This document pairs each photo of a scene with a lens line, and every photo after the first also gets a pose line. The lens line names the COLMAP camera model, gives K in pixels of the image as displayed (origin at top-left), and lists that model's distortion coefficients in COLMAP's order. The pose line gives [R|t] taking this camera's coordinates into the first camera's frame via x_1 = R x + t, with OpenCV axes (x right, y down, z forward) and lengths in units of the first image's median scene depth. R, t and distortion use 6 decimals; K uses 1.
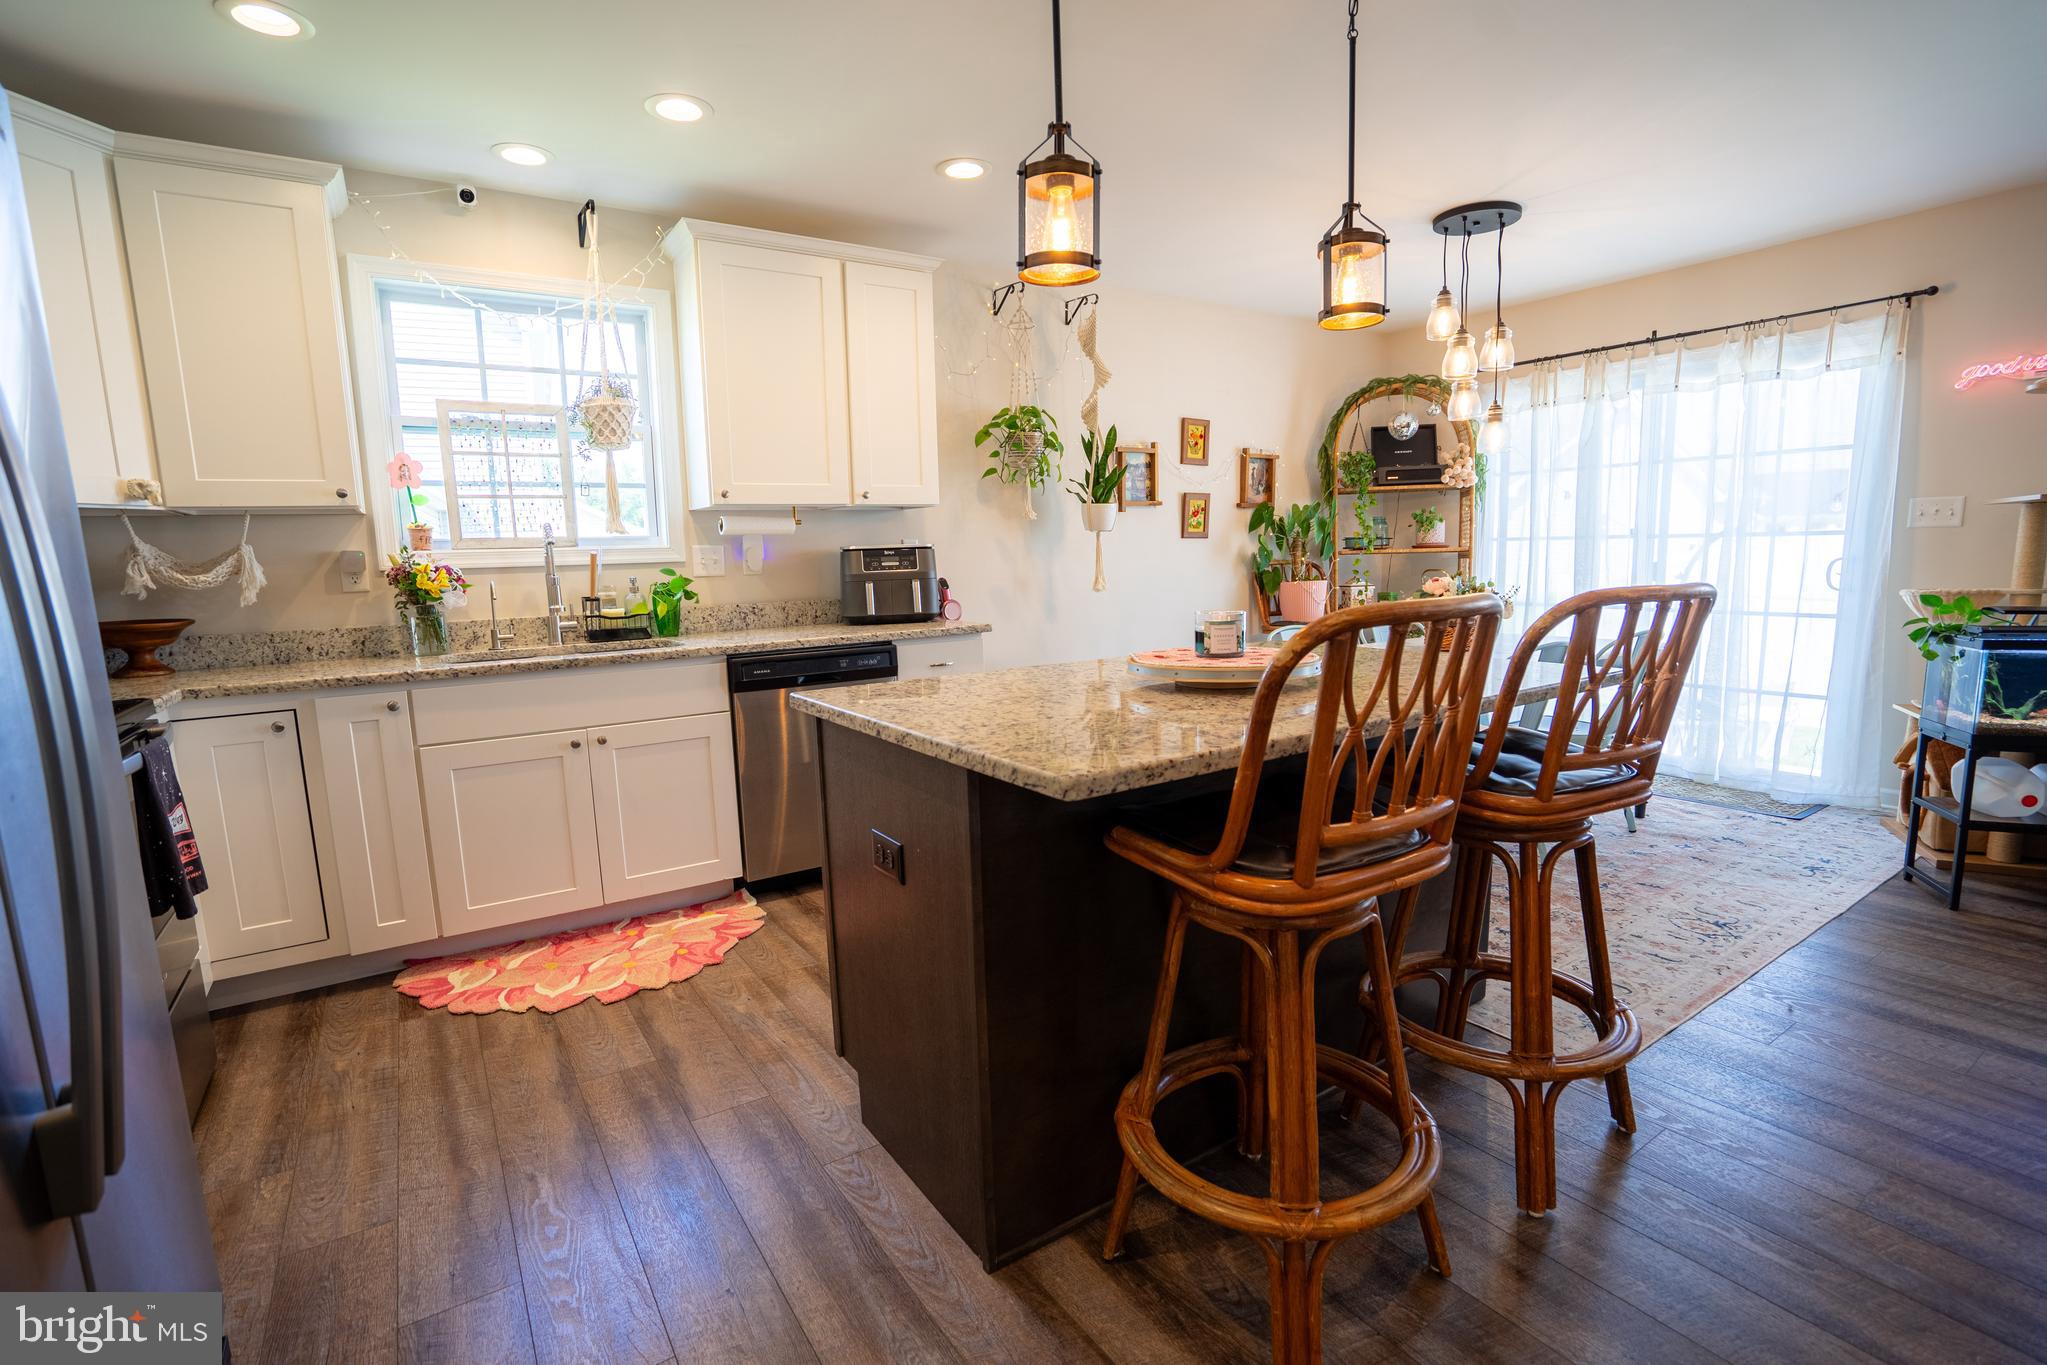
lens RADIAL K [[946.9, 0, 1025.4], [0, 946.9, 696.8], [0, 0, 1]] dist [-0.059146, 0.022061]
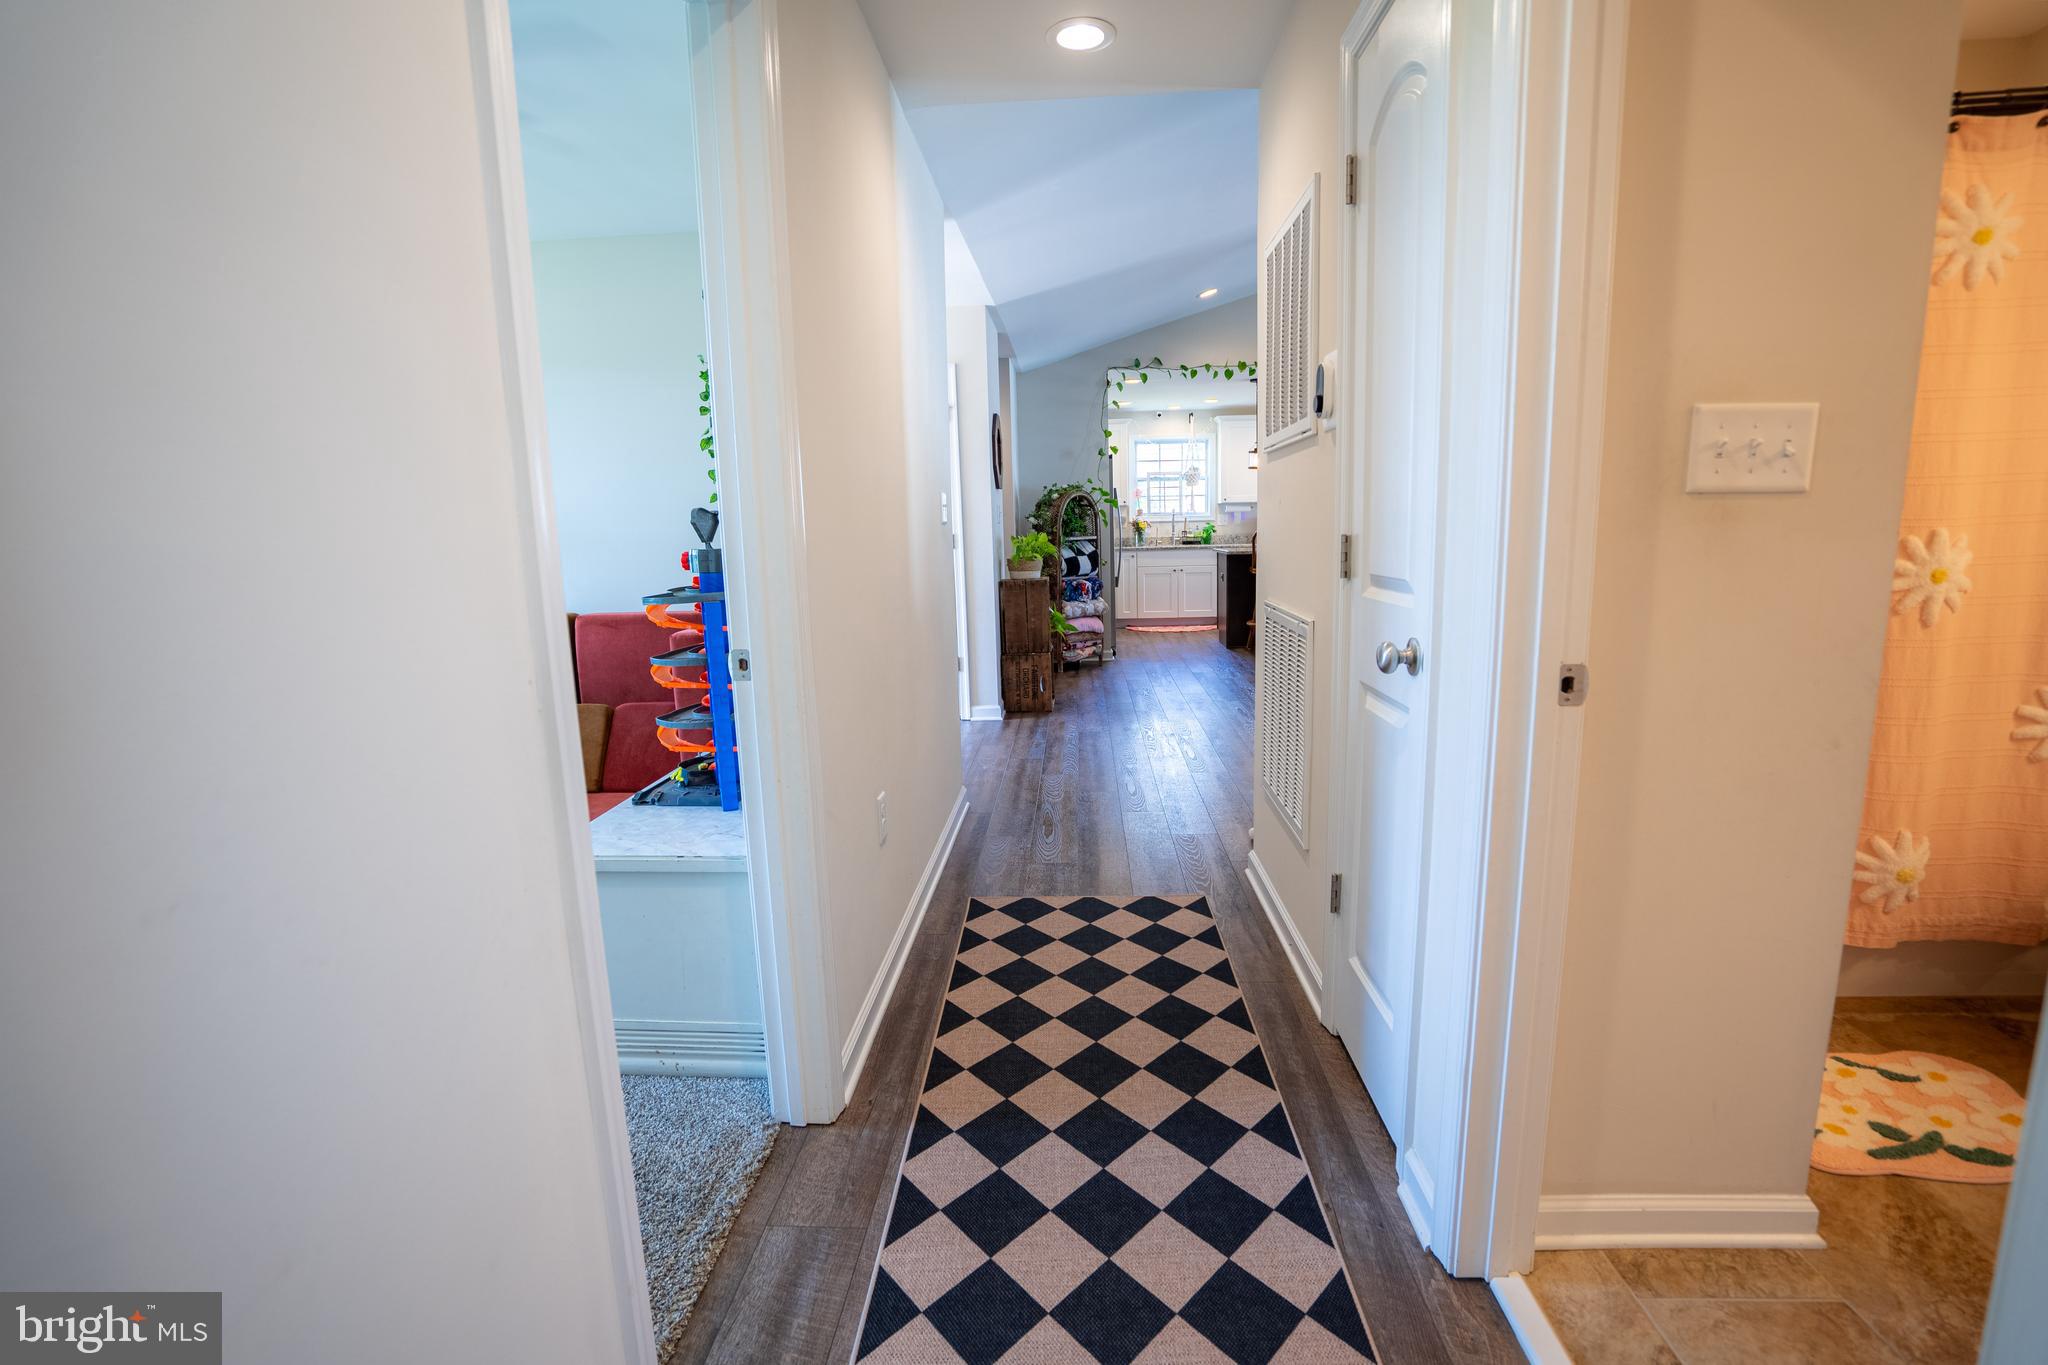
lens RADIAL K [[947.4, 0, 1025.9], [0, 947.4, 696.8], [0, 0, 1]] dist [-0.059146, 0.022061]
pose [[0.800407, 0.111211, -0.589050, 1.091017], [-0.084022, 0.993753, 0.073447, 0.271189], [0.593539, -0.009295, 0.804752, -1.973012]]
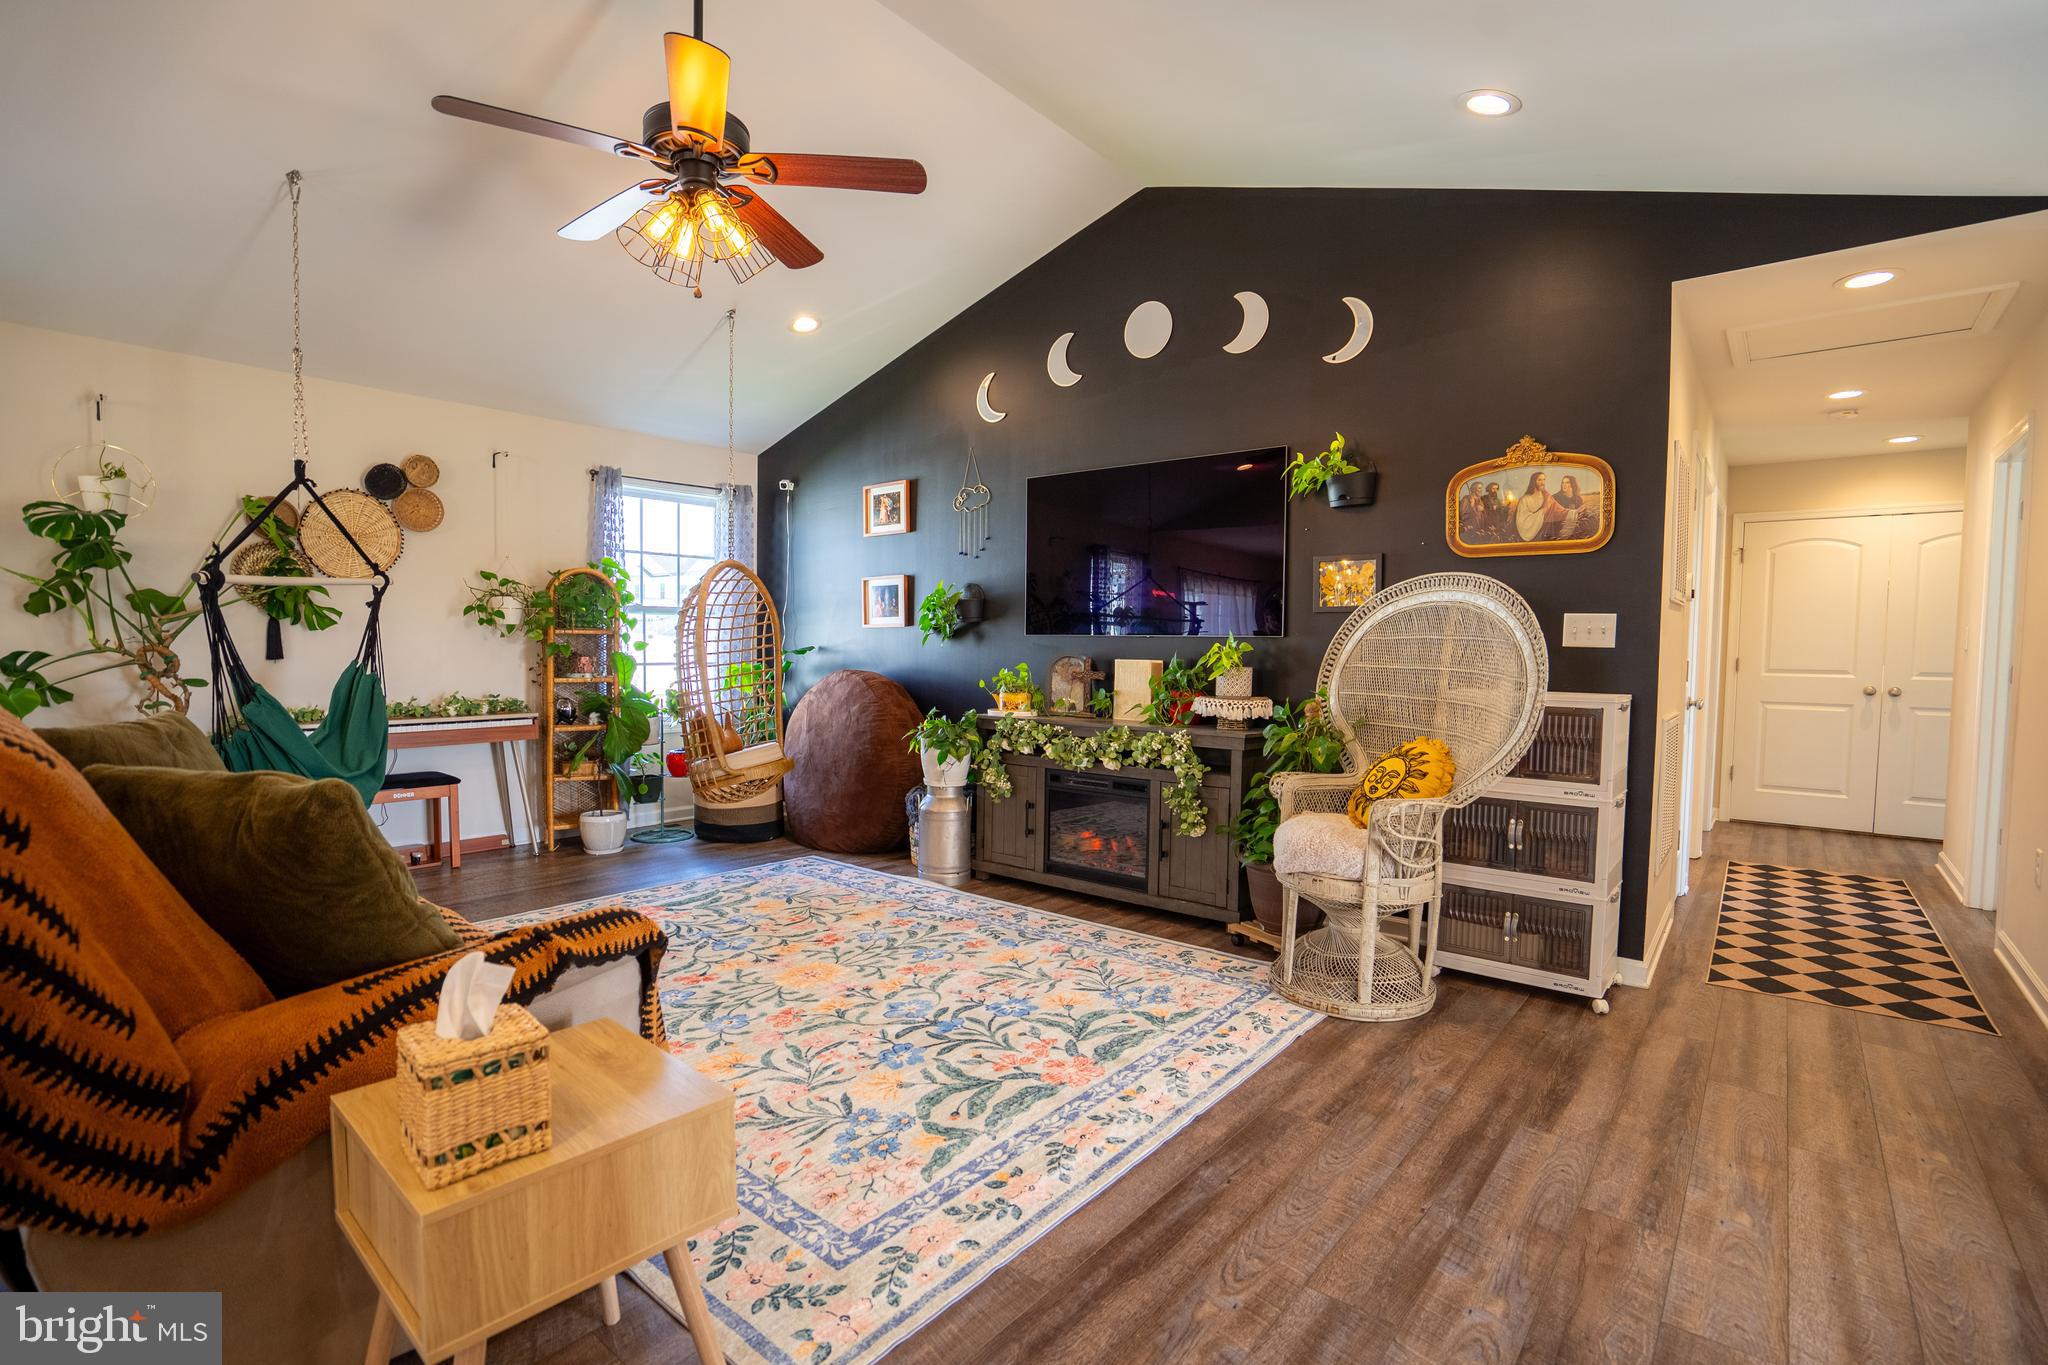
lens RADIAL K [[951.9, 0, 1025.9], [0, 951.9, 695.1], [0, 0, 1]] dist [-0.070502, 0.029961]
pose [[-0.292041, -0.027966, 0.955997, 0.009582], [0.142783, 0.987096, 0.072494, 0.034052], [-0.945687, 0.157671, -0.284280, -0.245604]]
